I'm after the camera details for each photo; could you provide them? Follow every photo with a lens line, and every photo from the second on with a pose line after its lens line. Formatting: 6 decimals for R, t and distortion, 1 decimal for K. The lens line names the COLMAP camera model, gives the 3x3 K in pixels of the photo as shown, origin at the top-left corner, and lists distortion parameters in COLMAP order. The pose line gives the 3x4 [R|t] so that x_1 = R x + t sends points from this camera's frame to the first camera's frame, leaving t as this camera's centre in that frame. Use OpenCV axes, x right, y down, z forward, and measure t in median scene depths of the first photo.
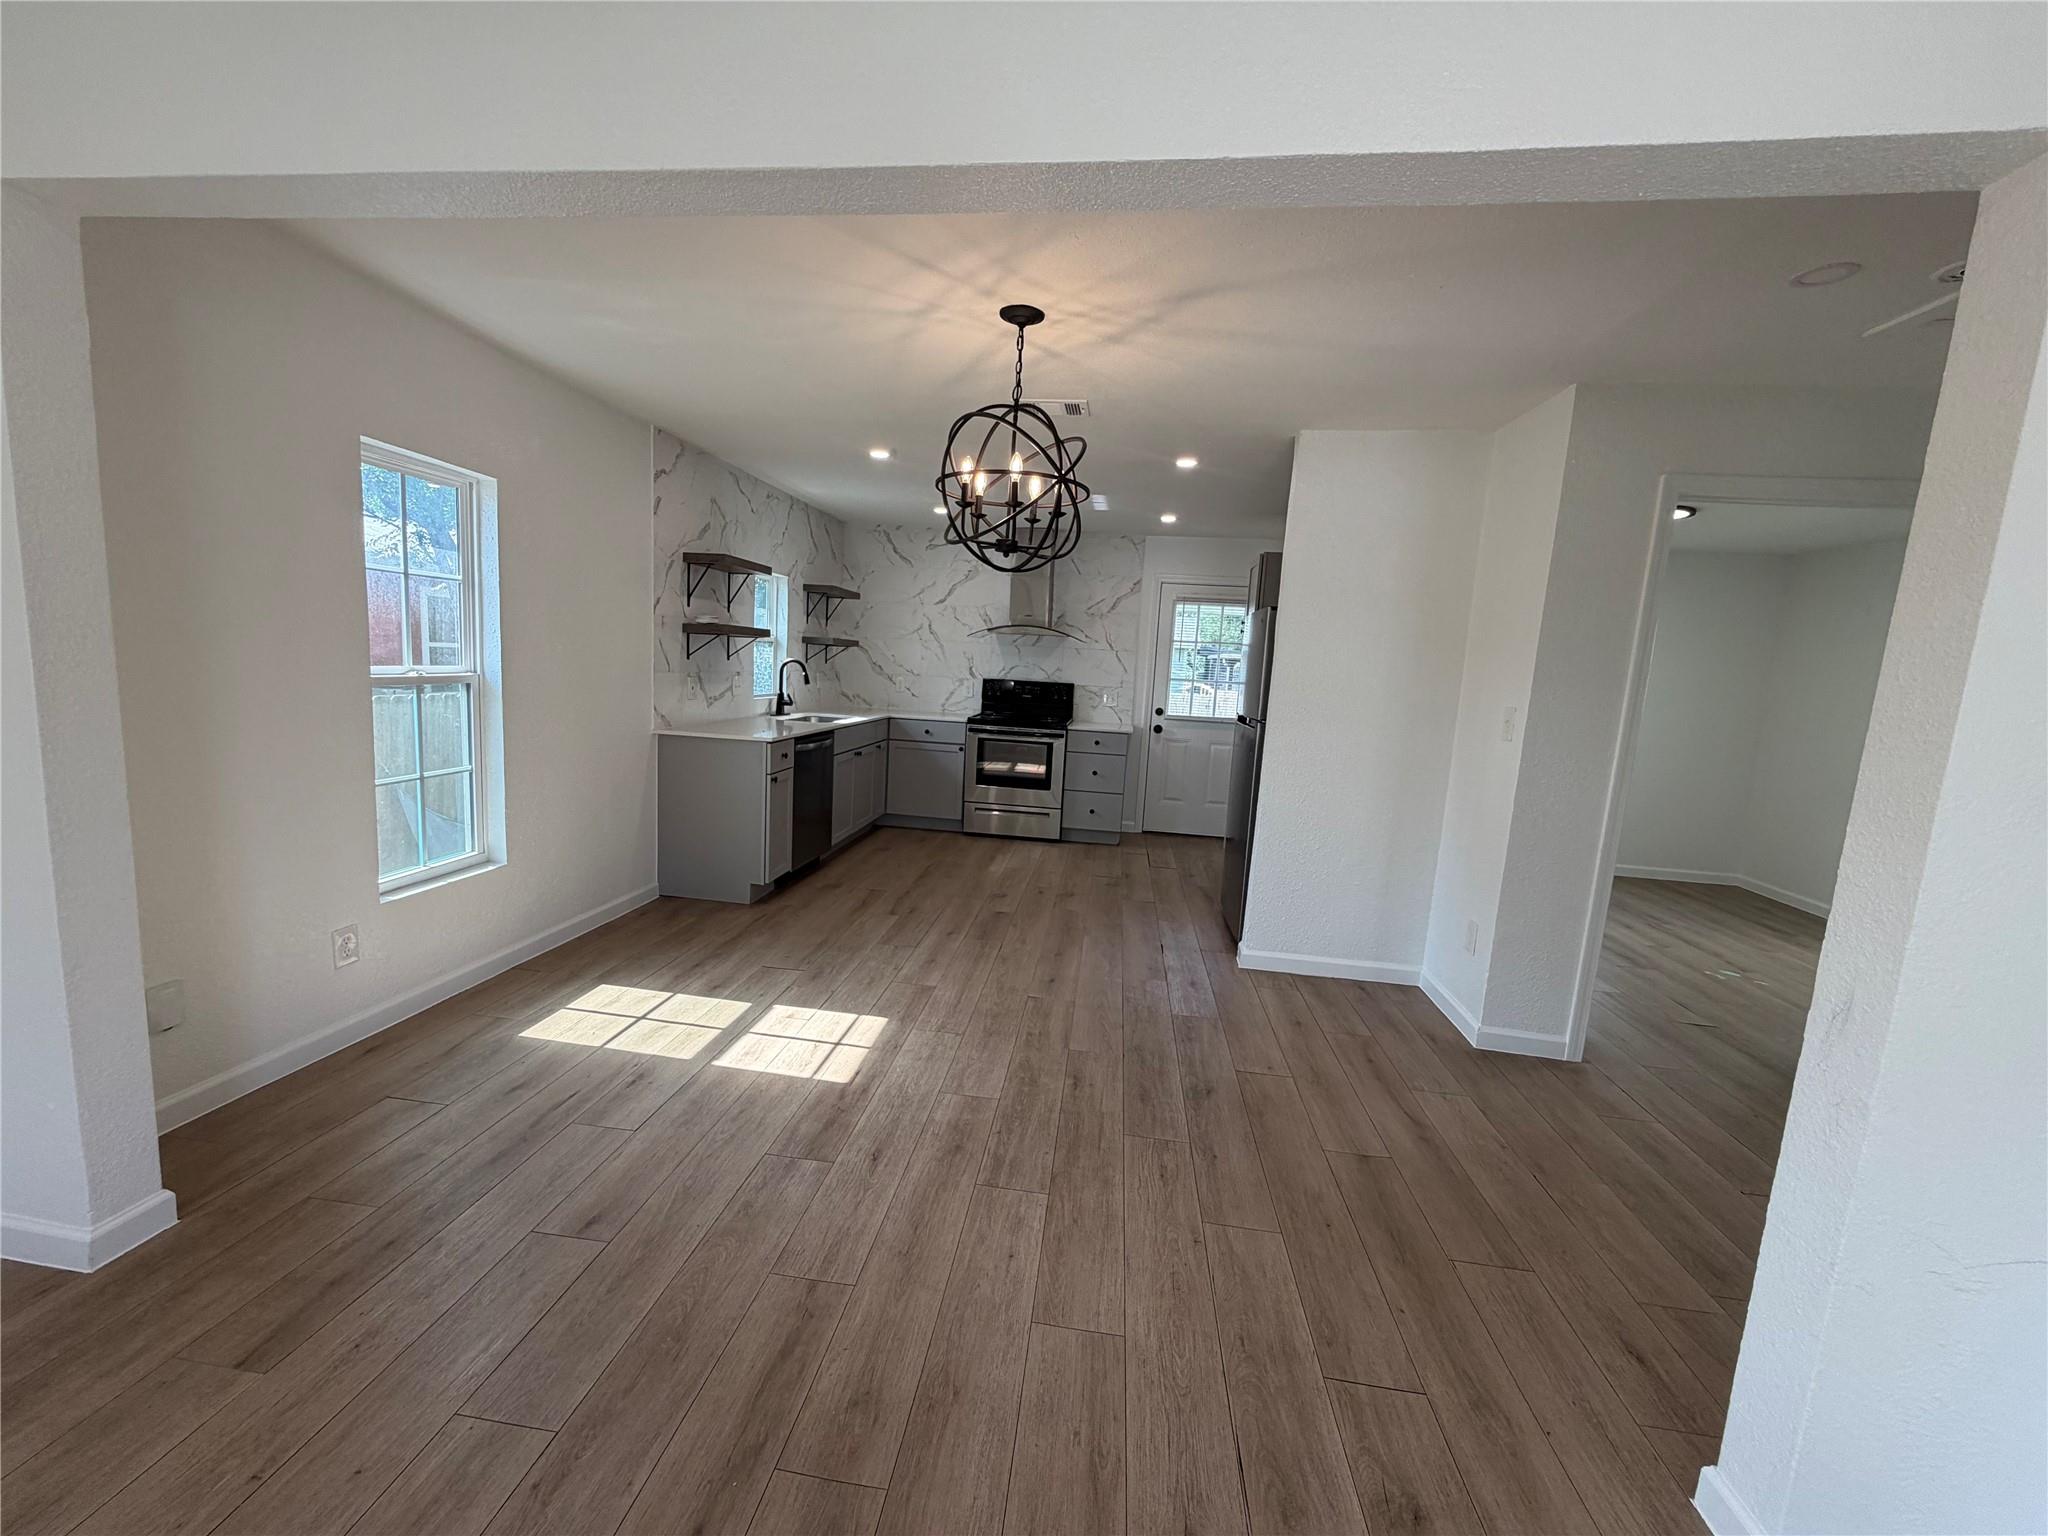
lens RADIAL K [[816.2, 0, 1018.2], [0, 816.2, 769.0], [0, 0, 1]] dist [0.000922, -0.000012]
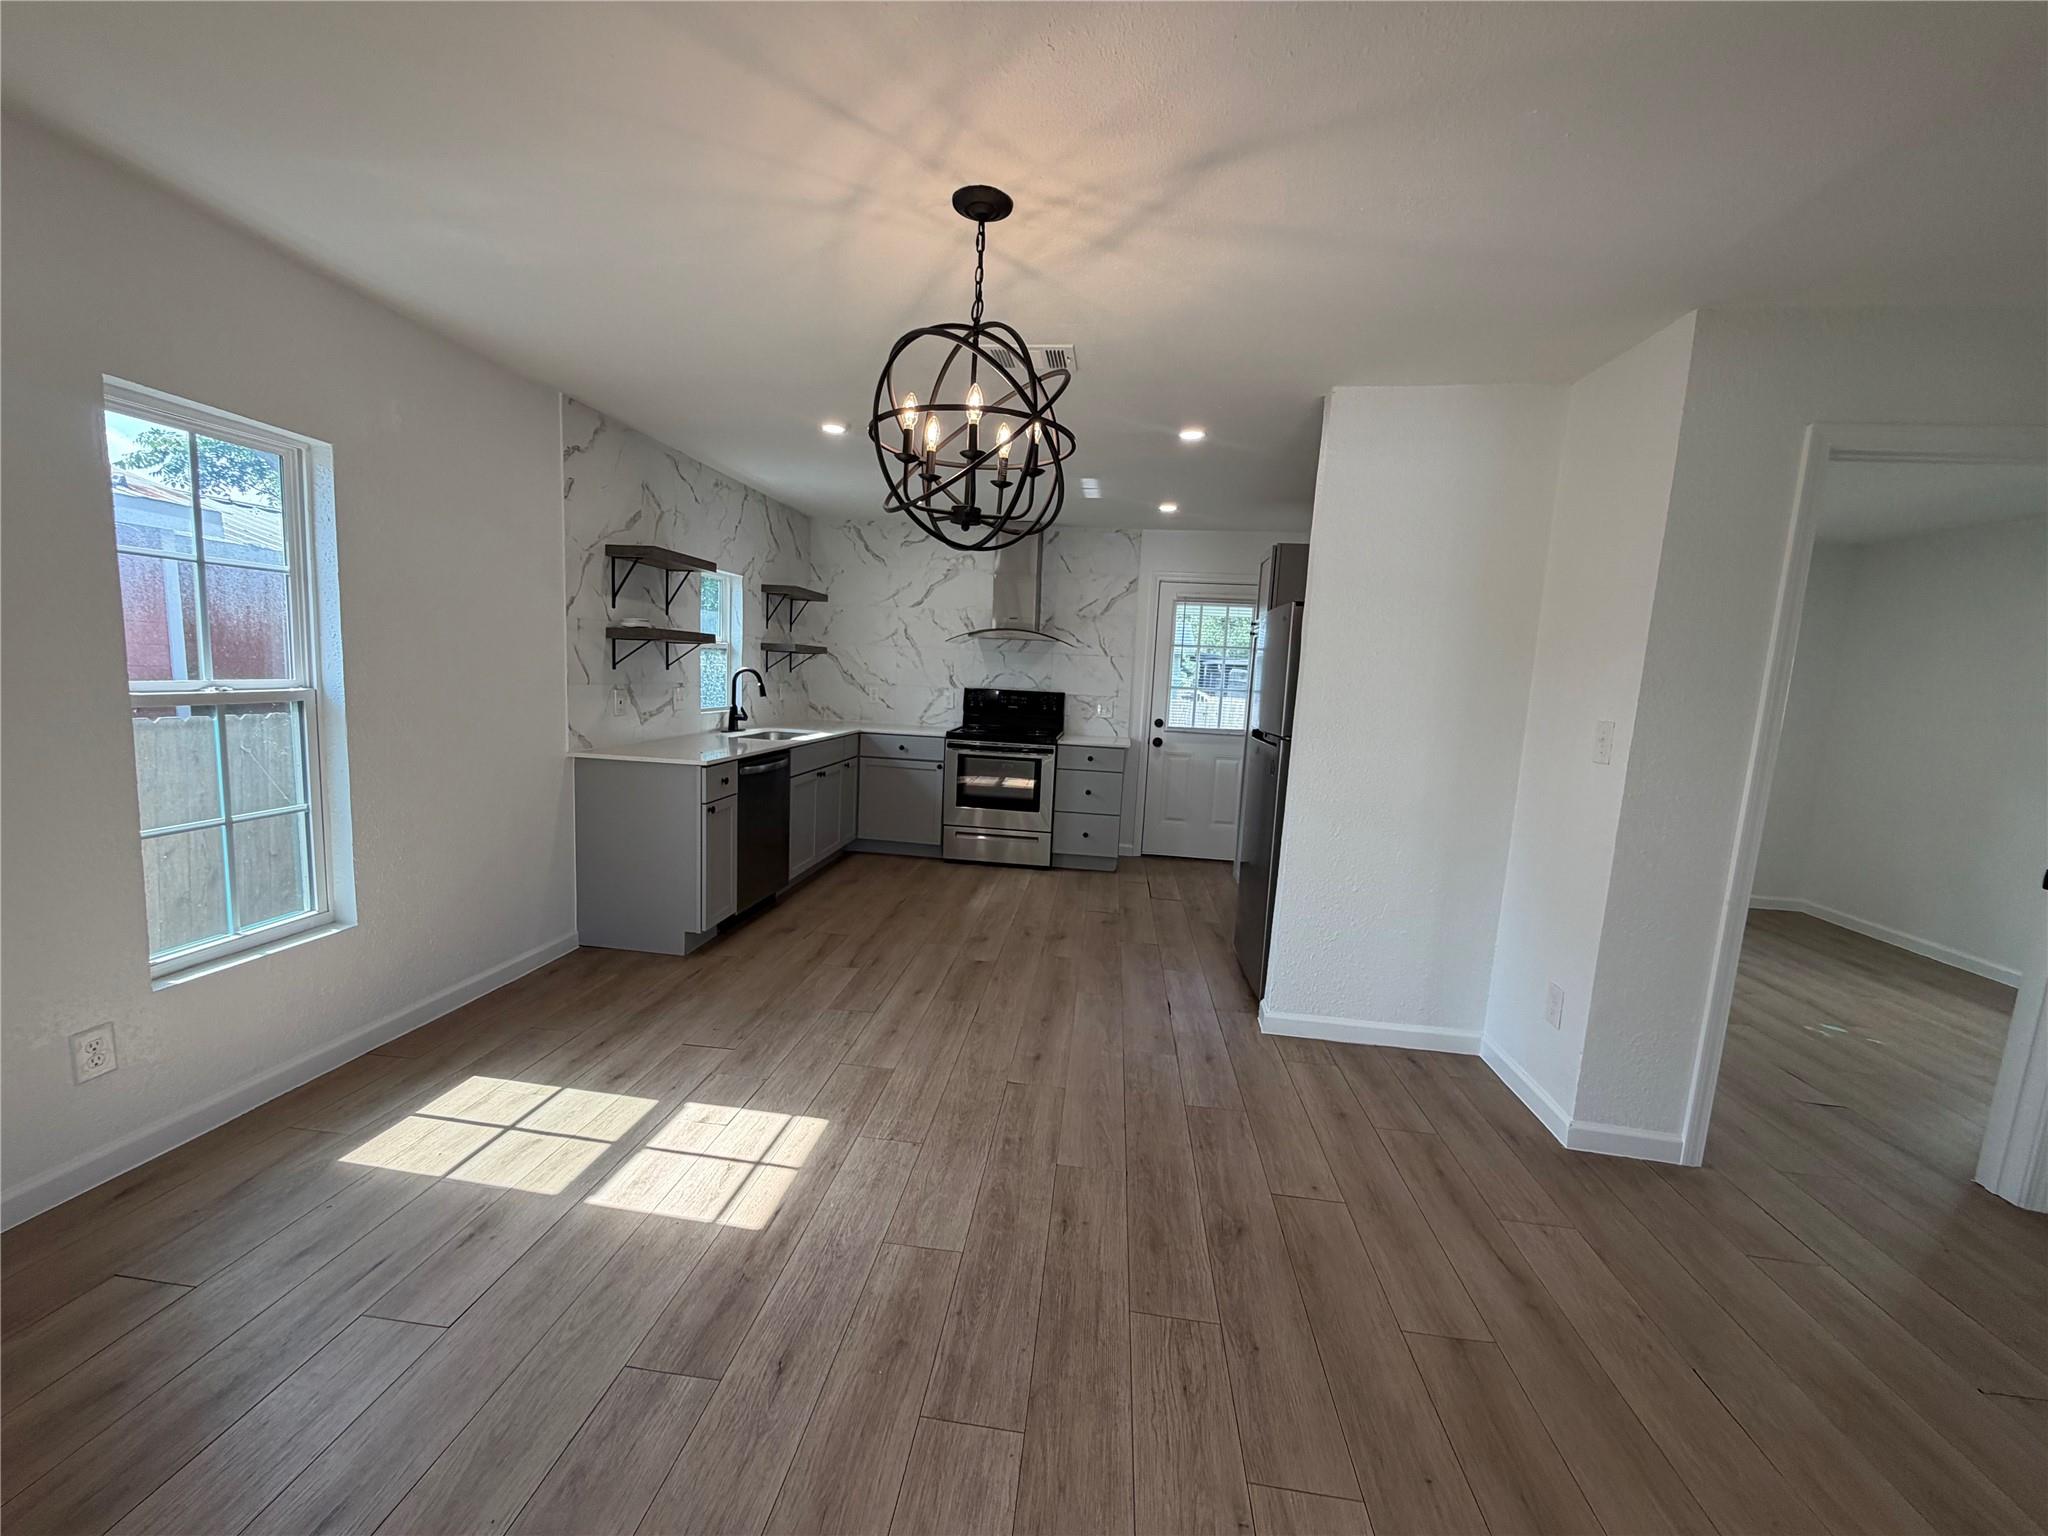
lens RADIAL K [[816.2, 0, 1018.2], [0, 816.2, 769.0], [0, 0, 1]] dist [0.000922, -0.000012]
pose [[0.999947, -0.008059, 0.006458, 0.015065], [0.008117, 0.999927, -0.008991, -0.018167], [-0.006385, 0.009043, 0.999939, 0.139252]]
